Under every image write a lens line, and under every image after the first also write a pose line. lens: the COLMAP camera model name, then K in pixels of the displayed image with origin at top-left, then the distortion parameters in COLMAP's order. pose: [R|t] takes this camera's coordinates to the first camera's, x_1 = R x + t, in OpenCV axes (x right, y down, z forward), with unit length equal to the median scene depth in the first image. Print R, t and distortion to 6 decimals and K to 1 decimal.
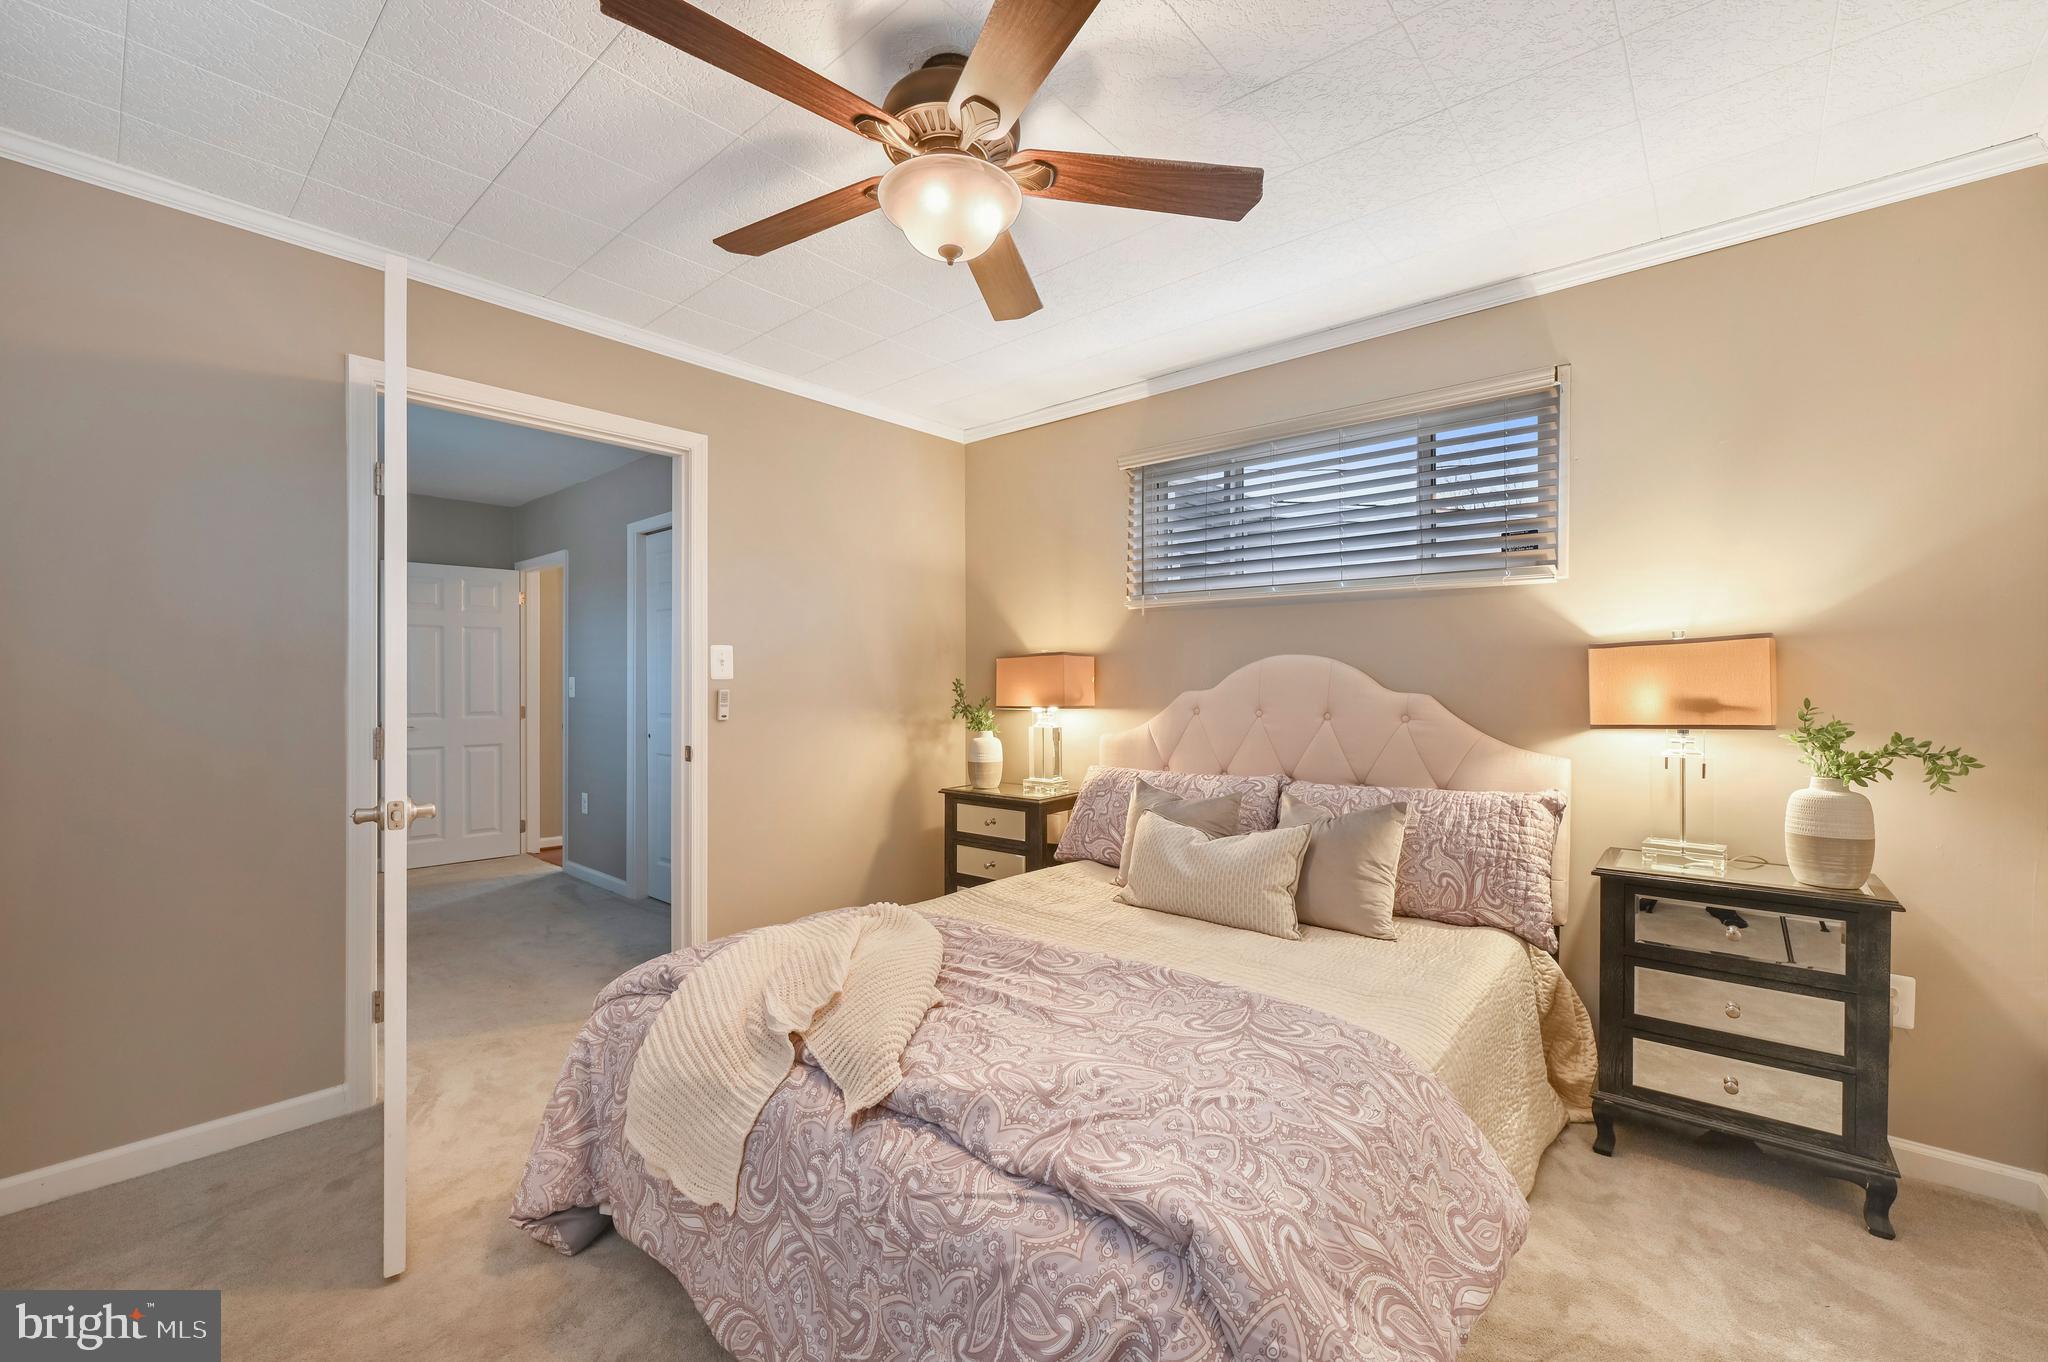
lens RADIAL K [[828.7, 0, 1039.0], [0, 828.7, 686.6], [0, 0, 1]] dist [-0.007222, -0.000278]
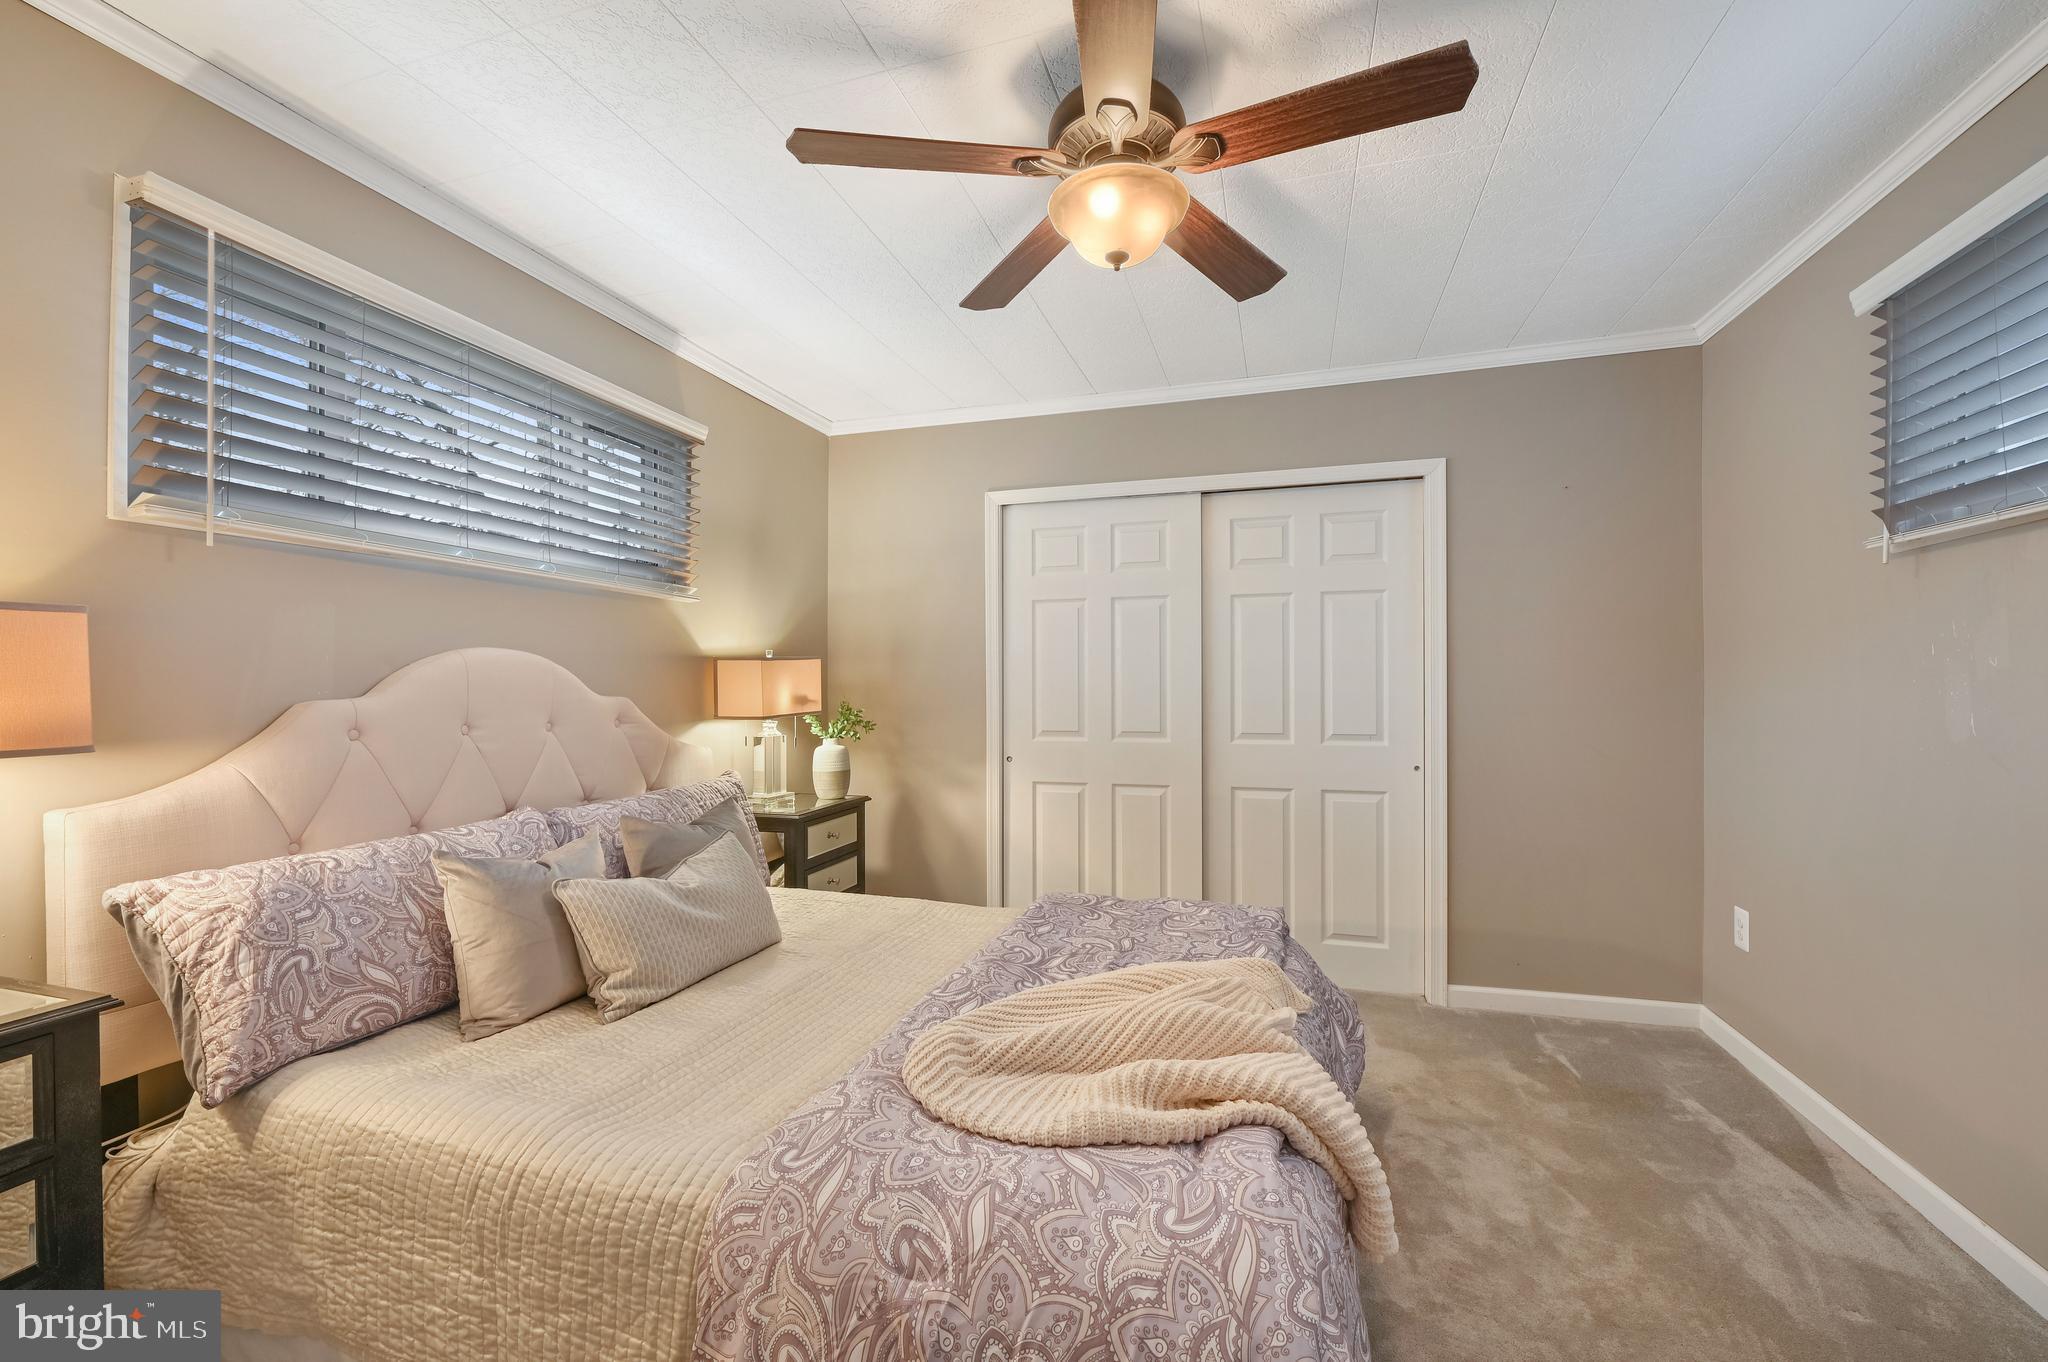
lens RADIAL K [[828.7, 0, 1039.0], [0, 828.7, 686.6], [0, 0, 1]] dist [-0.007222, -0.000278]
pose [[-0.392520, 0.000317, 0.919743, -0.941608], [0.007332, 0.999969, 0.002784, -0.003382], [-0.919714, 0.007837, -0.392511, 1.396785]]
